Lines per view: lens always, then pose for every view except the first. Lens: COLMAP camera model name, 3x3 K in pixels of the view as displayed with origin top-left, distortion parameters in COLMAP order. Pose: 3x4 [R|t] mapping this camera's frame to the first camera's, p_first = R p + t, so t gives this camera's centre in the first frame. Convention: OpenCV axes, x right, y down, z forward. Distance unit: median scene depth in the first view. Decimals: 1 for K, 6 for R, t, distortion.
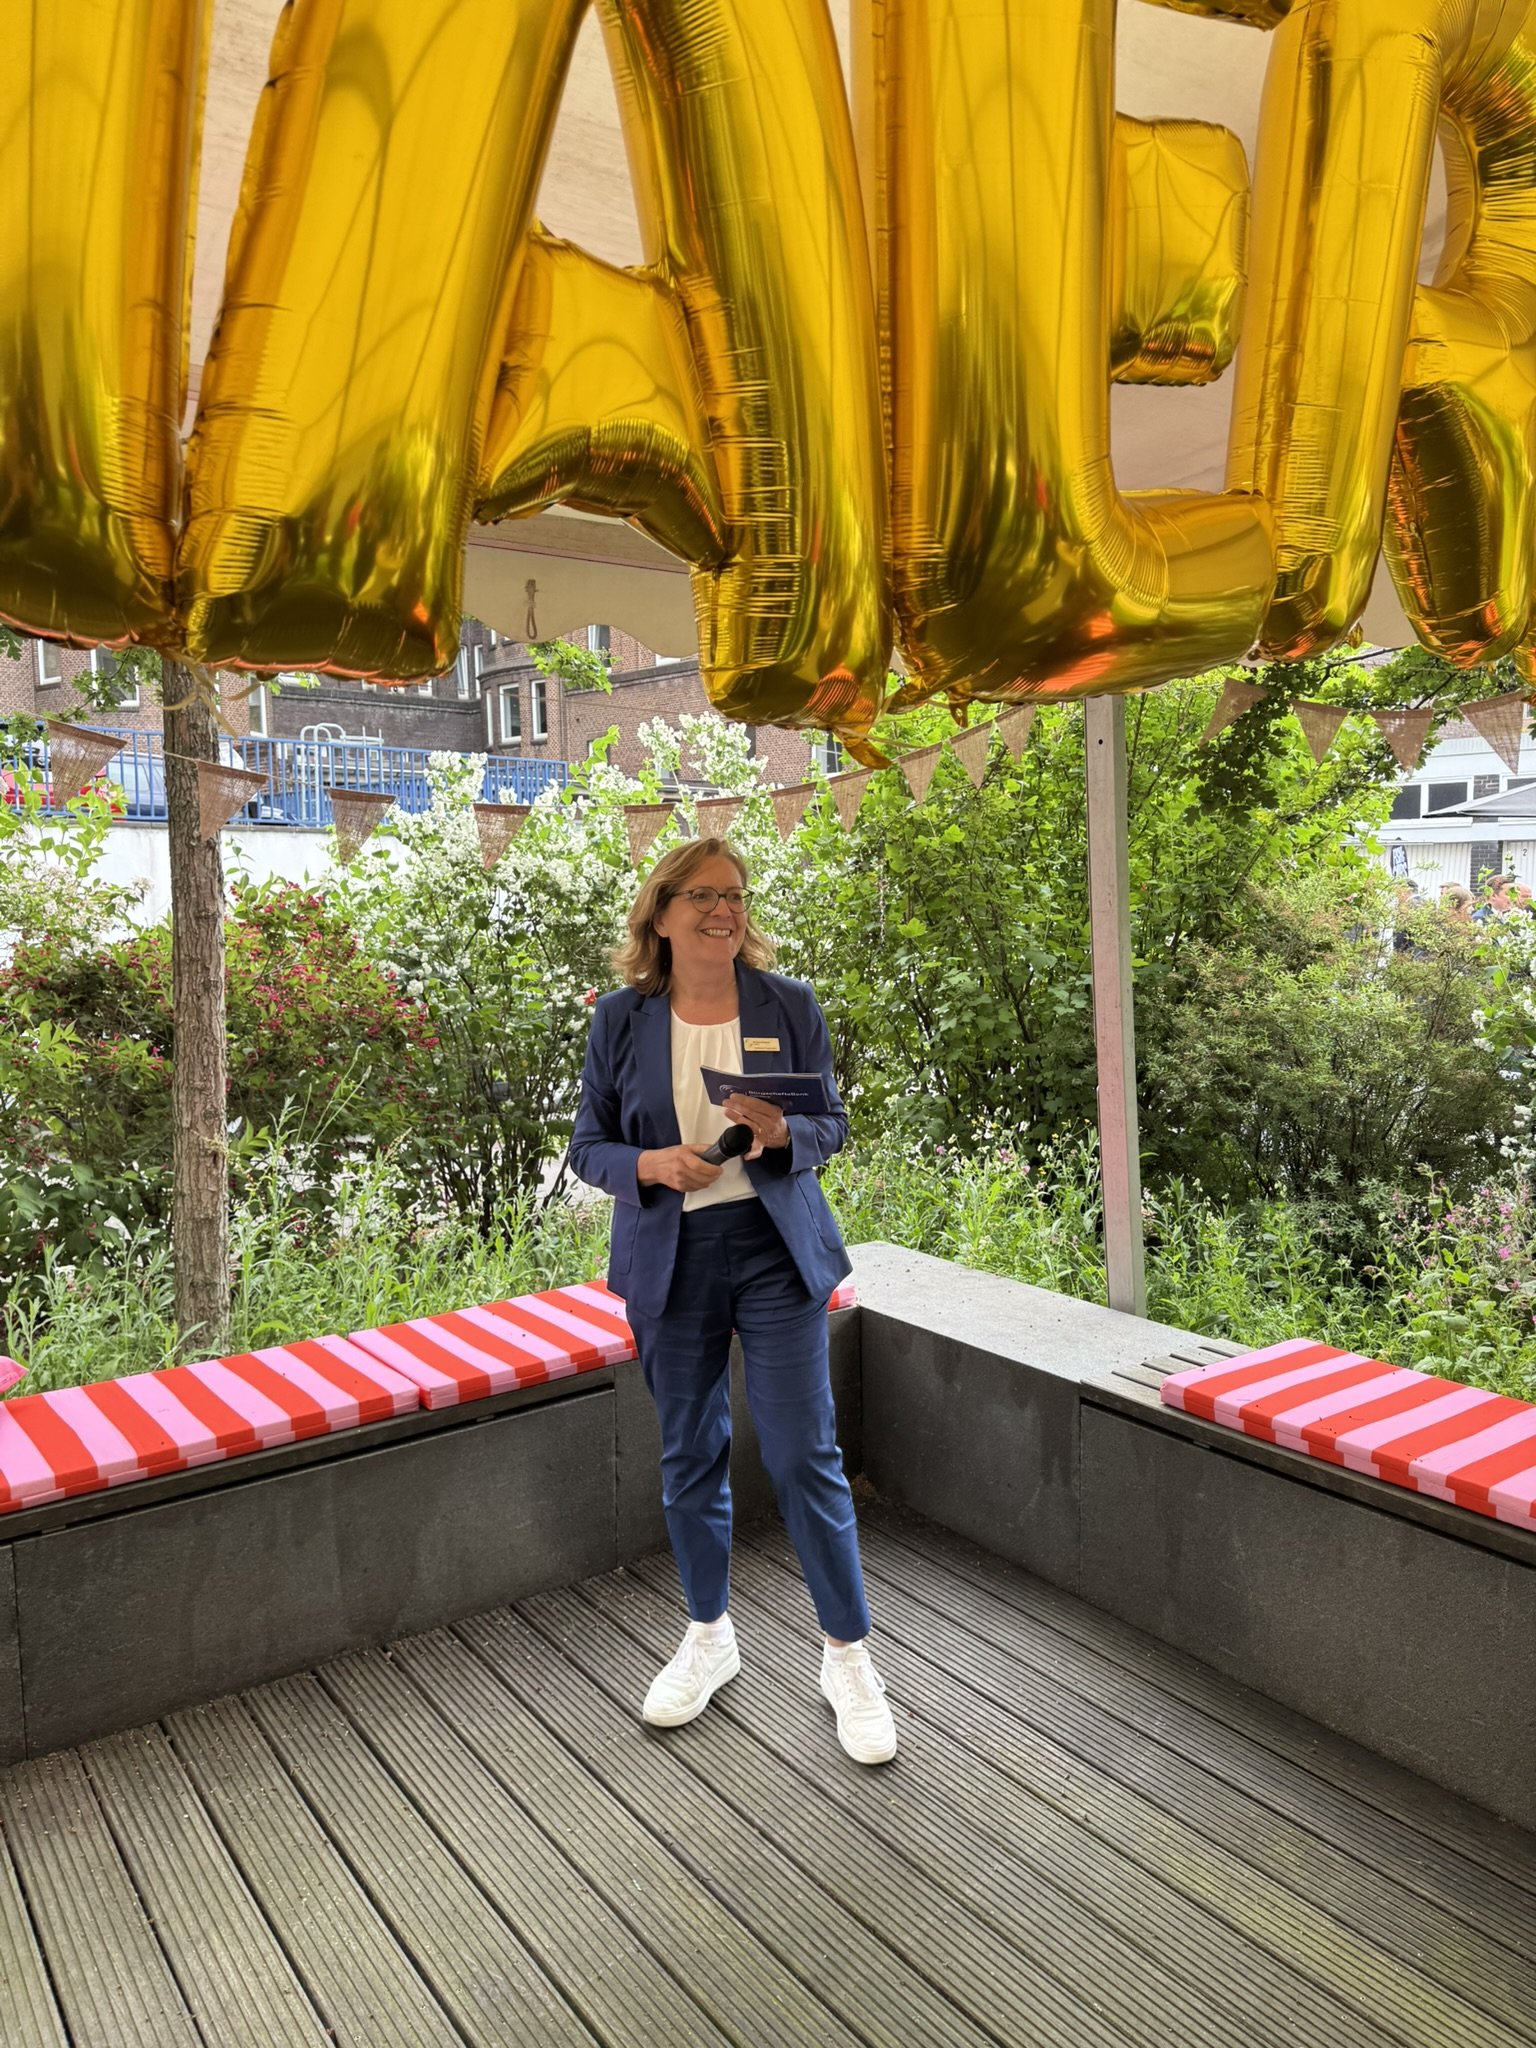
lens RADIAL K [[1439.6, 0, 779.3], [0, 1439.6, 1019.7], [0, 0, 1]] dist [0.009552, -0.015468]
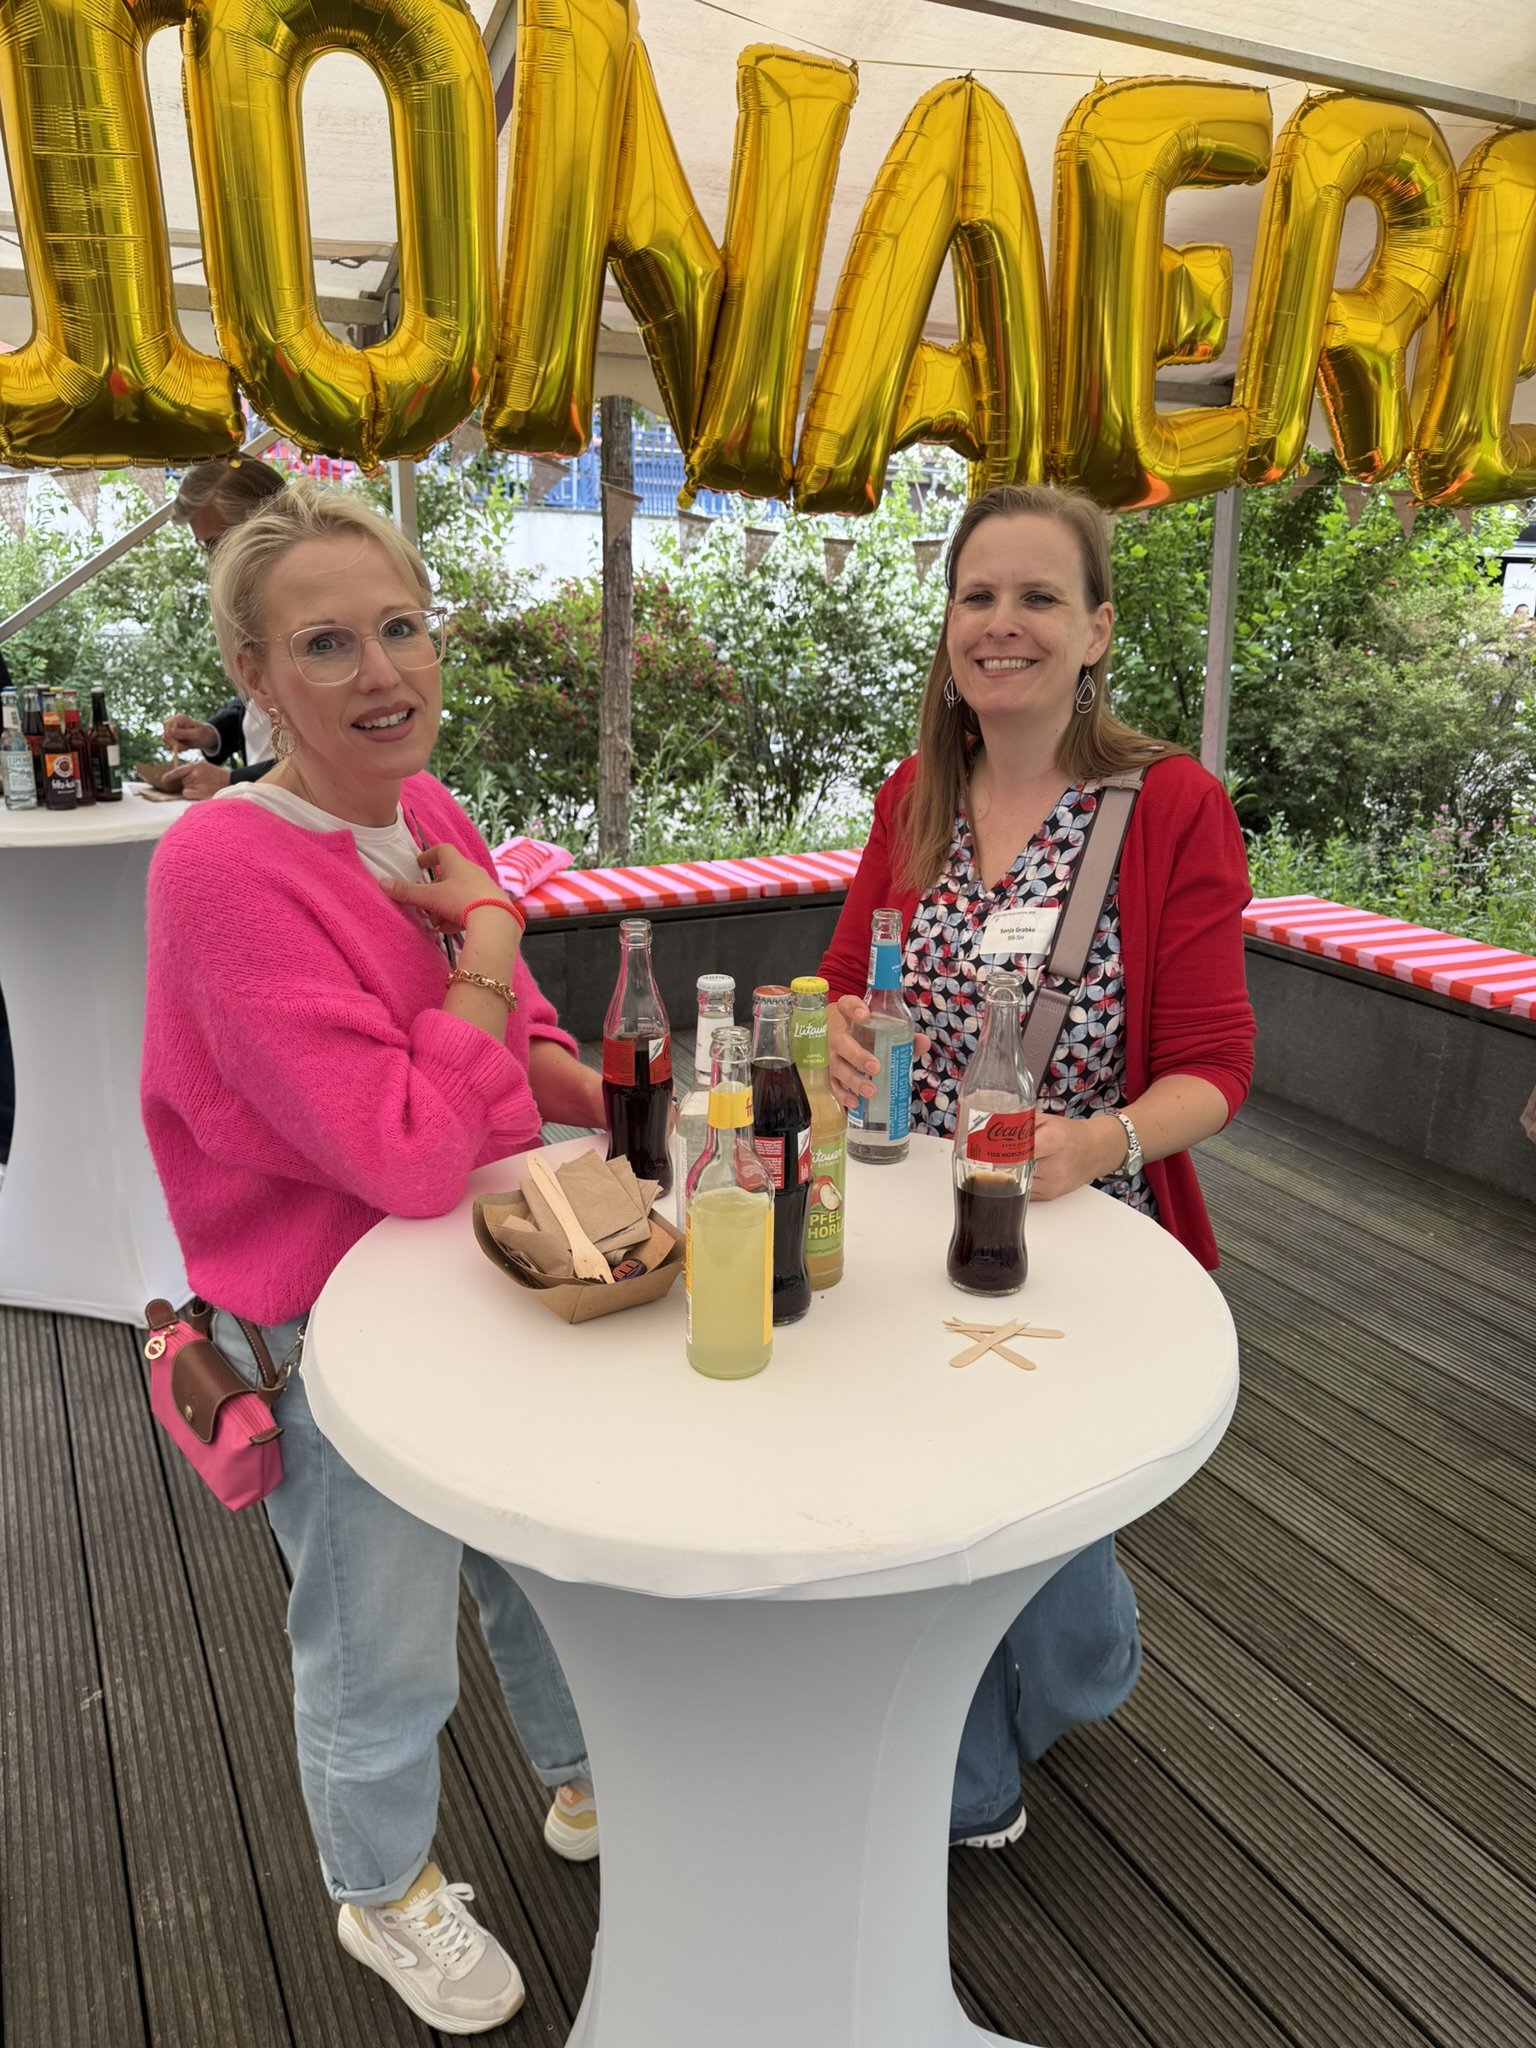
lens RADIAL K [[1439.6, 0, 767.5], [0, 1439.6, 1030.3], [0, 0, 1]] dist [0.009552, -0.015468]
pose [[0.986059, 0.081343, -0.145157, 0.033208], [-0.048753, 0.975316, 0.215363, 0.100892], [0.159092, -0.205283, 0.965685, -1.282656]]
